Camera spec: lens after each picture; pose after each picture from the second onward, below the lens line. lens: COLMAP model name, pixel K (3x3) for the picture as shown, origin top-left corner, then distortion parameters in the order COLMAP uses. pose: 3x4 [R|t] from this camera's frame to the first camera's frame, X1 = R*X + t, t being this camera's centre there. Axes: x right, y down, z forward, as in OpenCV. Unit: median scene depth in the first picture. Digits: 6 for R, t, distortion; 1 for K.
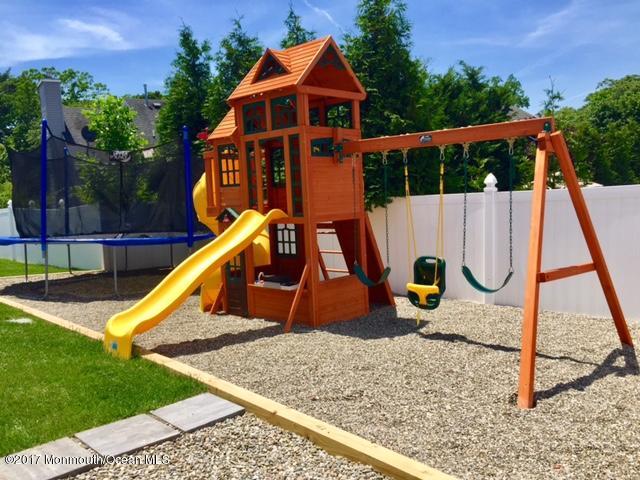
lens RADIAL K [[551.7, 0, 320.0], [0, 551.7, 240.0], [0, 0, 1]] dist [0.044169, 0.006789]
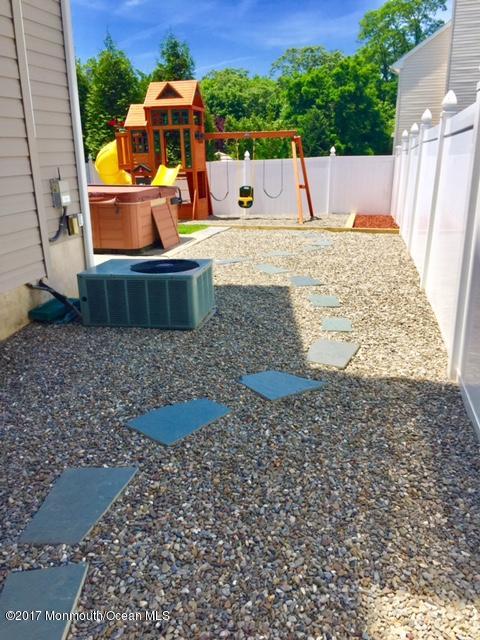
lens RADIAL K [[551.7, 0, 240.0], [0, 551.7, 320.0], [0, 0, 1]] dist [0.044169, 0.006789]
pose [[0.862418, -0.117536, 0.492363, -1.025527], [0.031187, 0.983159, 0.180070, 0.161585], [-0.505236, -0.139941, 0.851559, -1.061407]]
